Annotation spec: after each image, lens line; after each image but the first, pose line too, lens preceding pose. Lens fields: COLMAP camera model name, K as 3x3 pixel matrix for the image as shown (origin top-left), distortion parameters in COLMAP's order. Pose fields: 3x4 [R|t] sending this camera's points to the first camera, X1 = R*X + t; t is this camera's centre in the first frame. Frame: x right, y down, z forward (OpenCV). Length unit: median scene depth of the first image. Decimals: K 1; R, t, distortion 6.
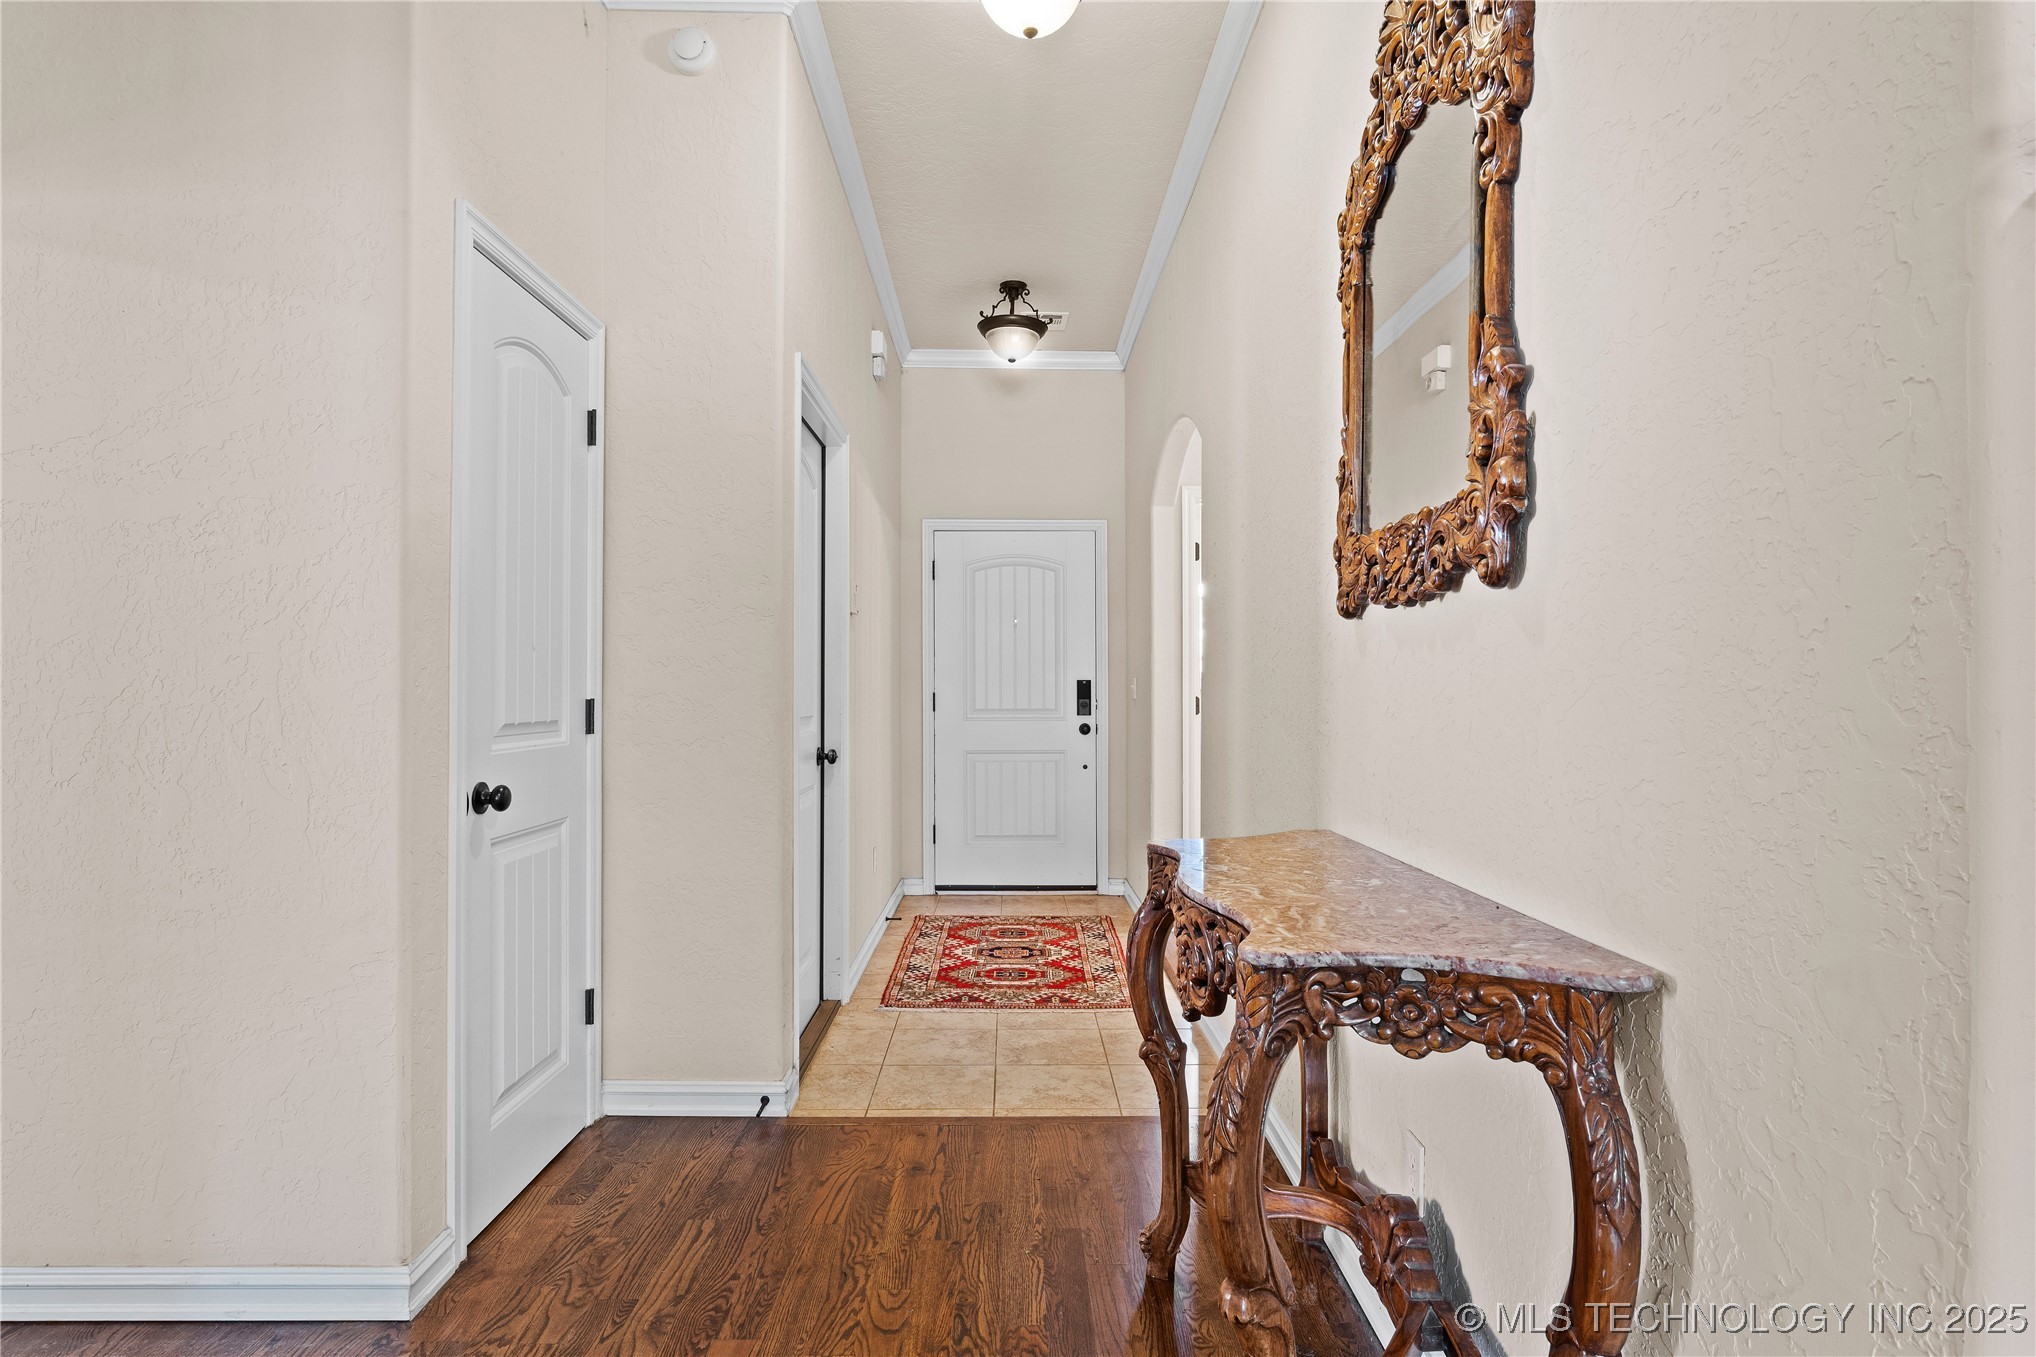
lens RADIAL K [[1077.8, 0, 1023.6], [0, 1077.8, 676.7], [0, 0, 1]] dist [-0.026915, 0.017989]
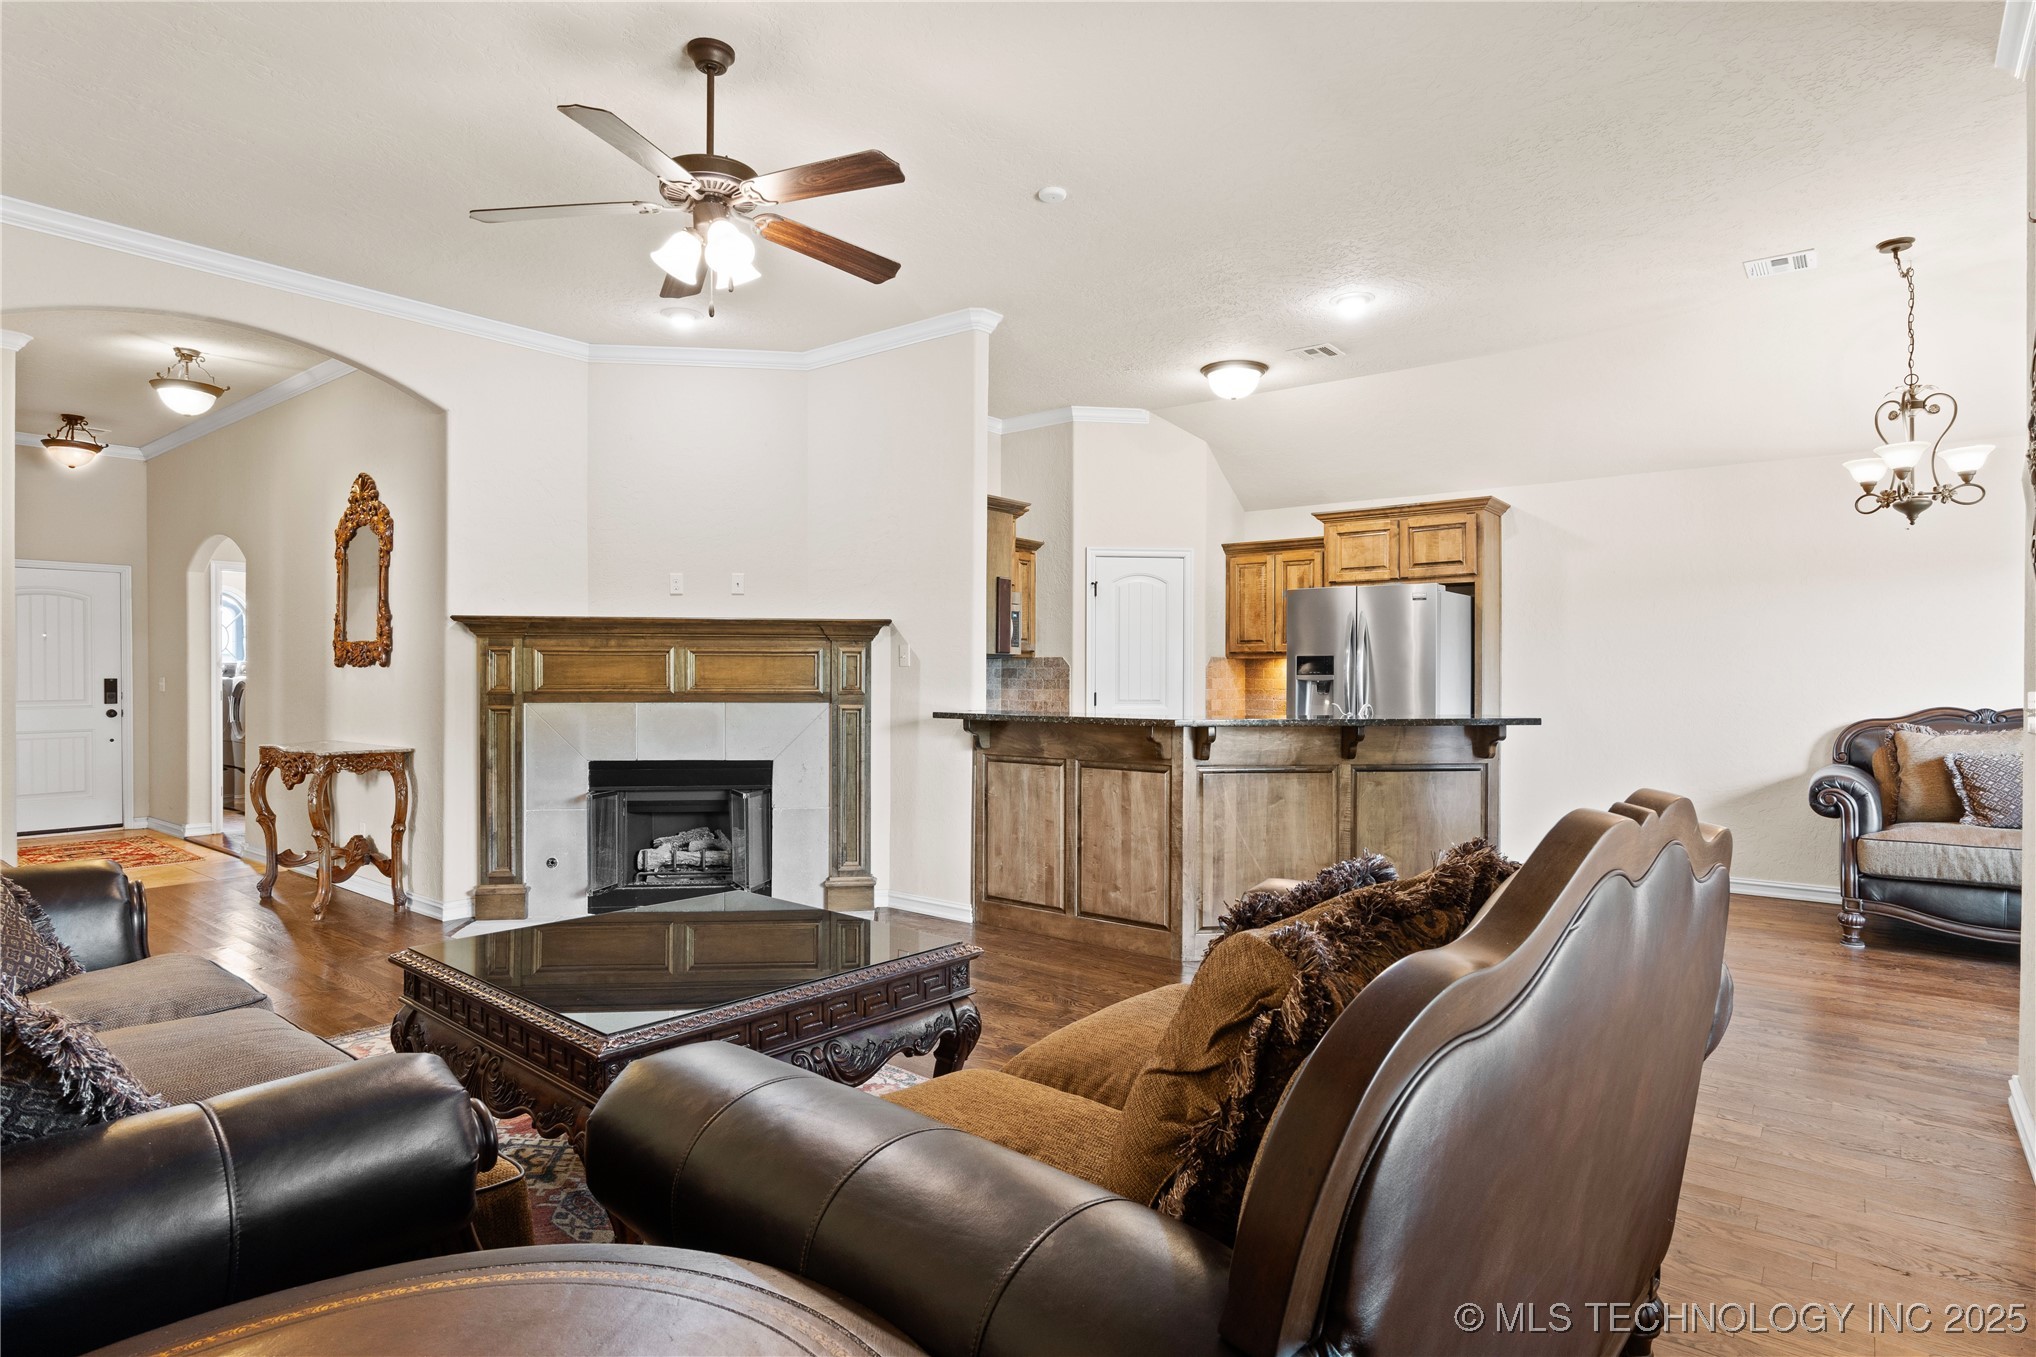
lens RADIAL K [[1077.8, 0, 1023.6], [0, 1077.8, 676.7], [0, 0, 1]] dist [-0.026915, 0.017989]
pose [[0.629186, -0.005347, 0.777236, -0.590249], [-0.008635, 0.999867, 0.013869, -0.062354], [-0.777207, -0.015438, 0.629056, -1.713909]]
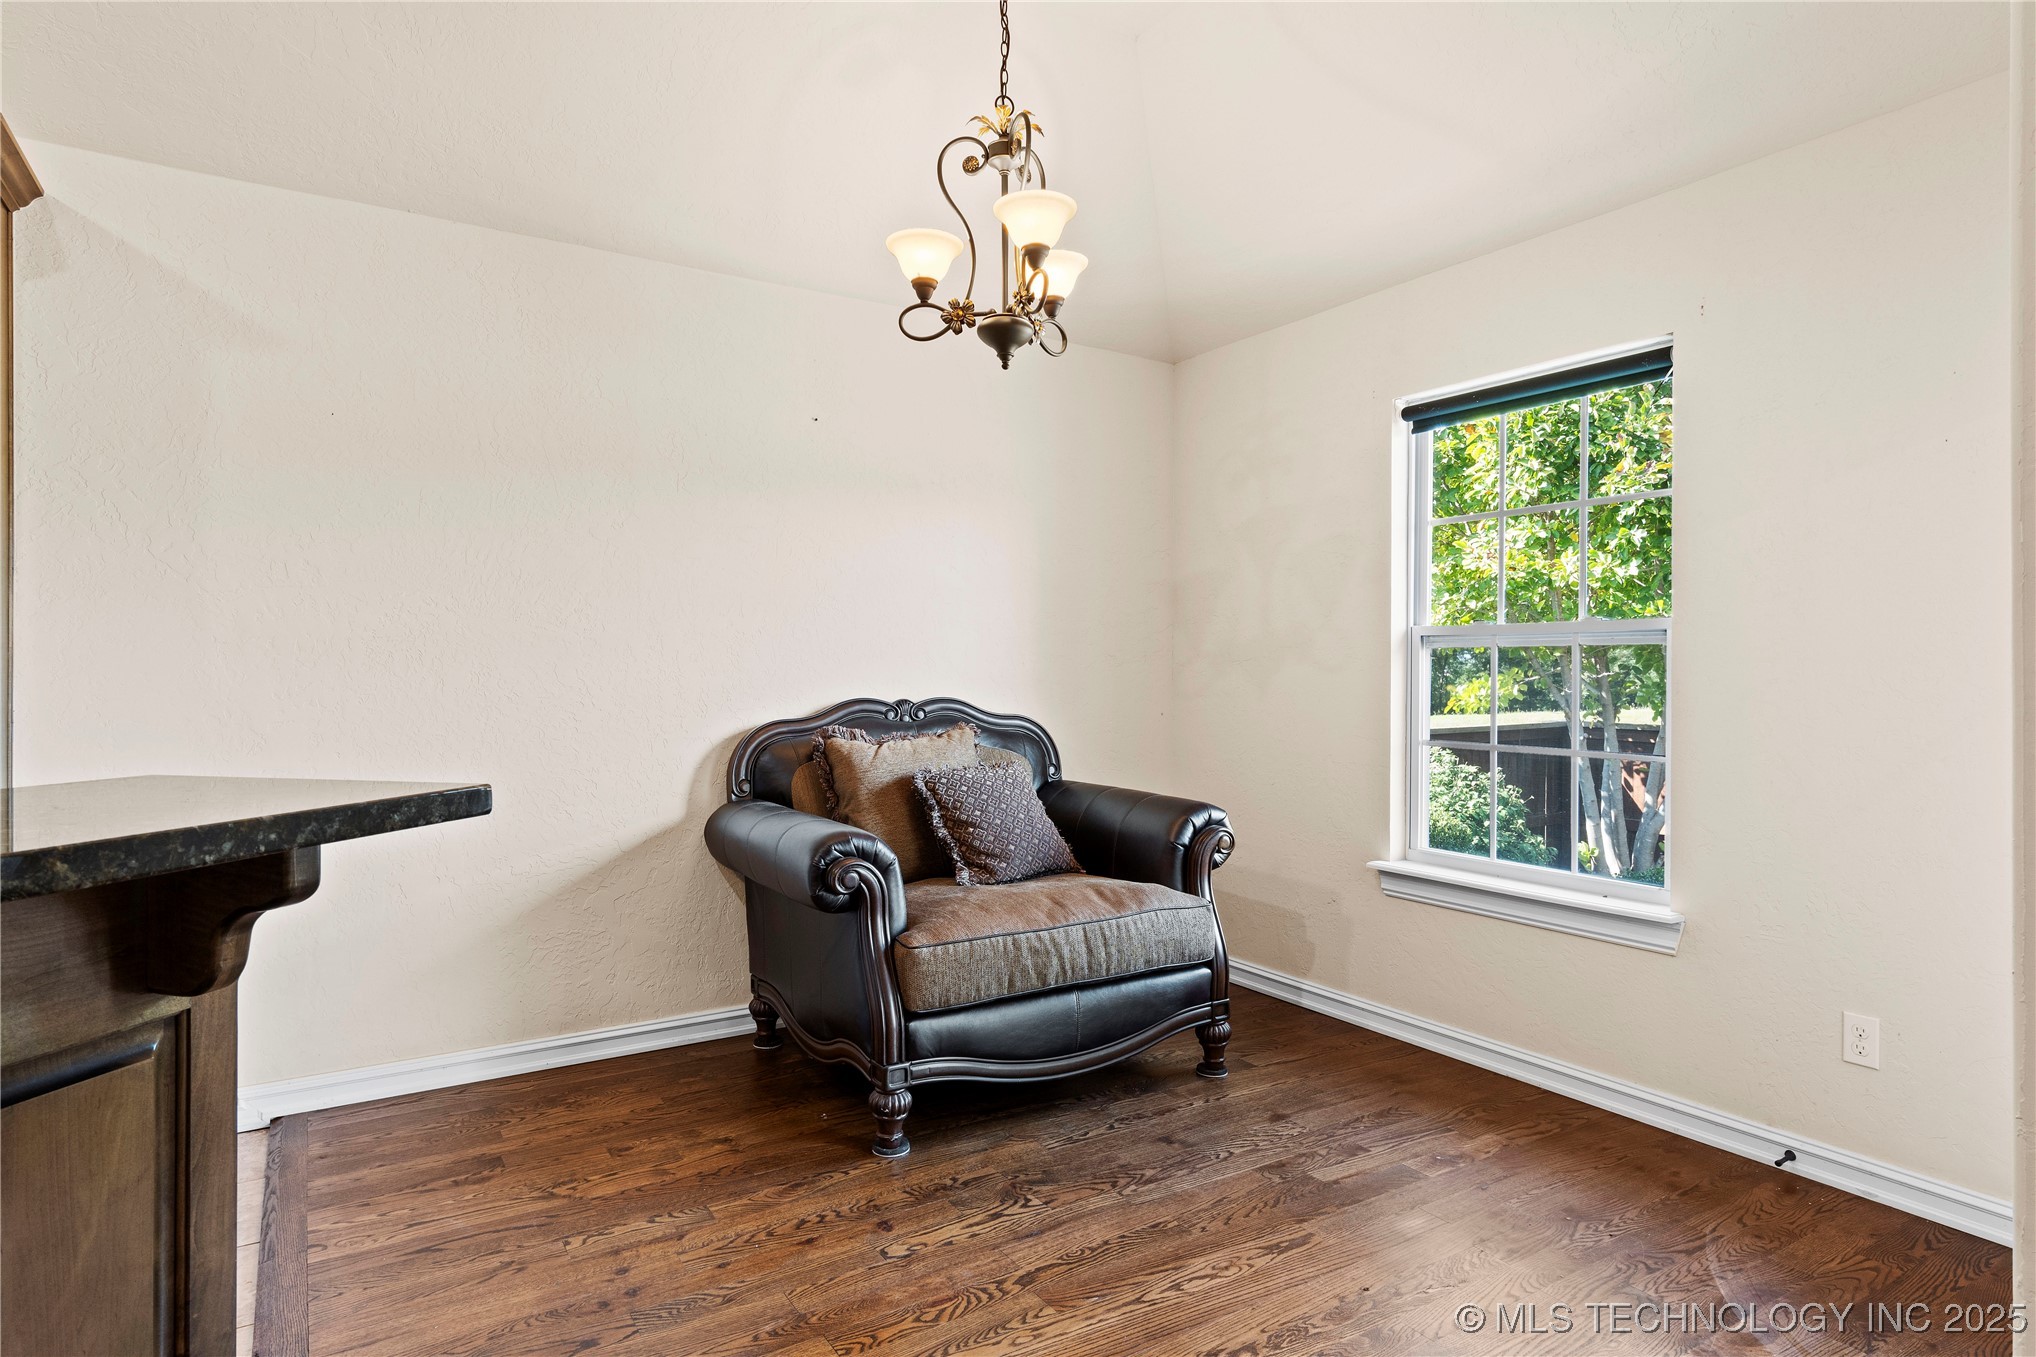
lens RADIAL K [[1121.5, 0, 1018.0], [0, 1121.5, 678.5], [0, 0, 1]] dist [0.000535, 0.000086]
pose [[-0.520122, -0.010489, 0.854027, 0.712567], [-0.015559, 0.999875, 0.002804, -0.025848], [-0.853950, -0.011829, -0.520221, -1.263768]]
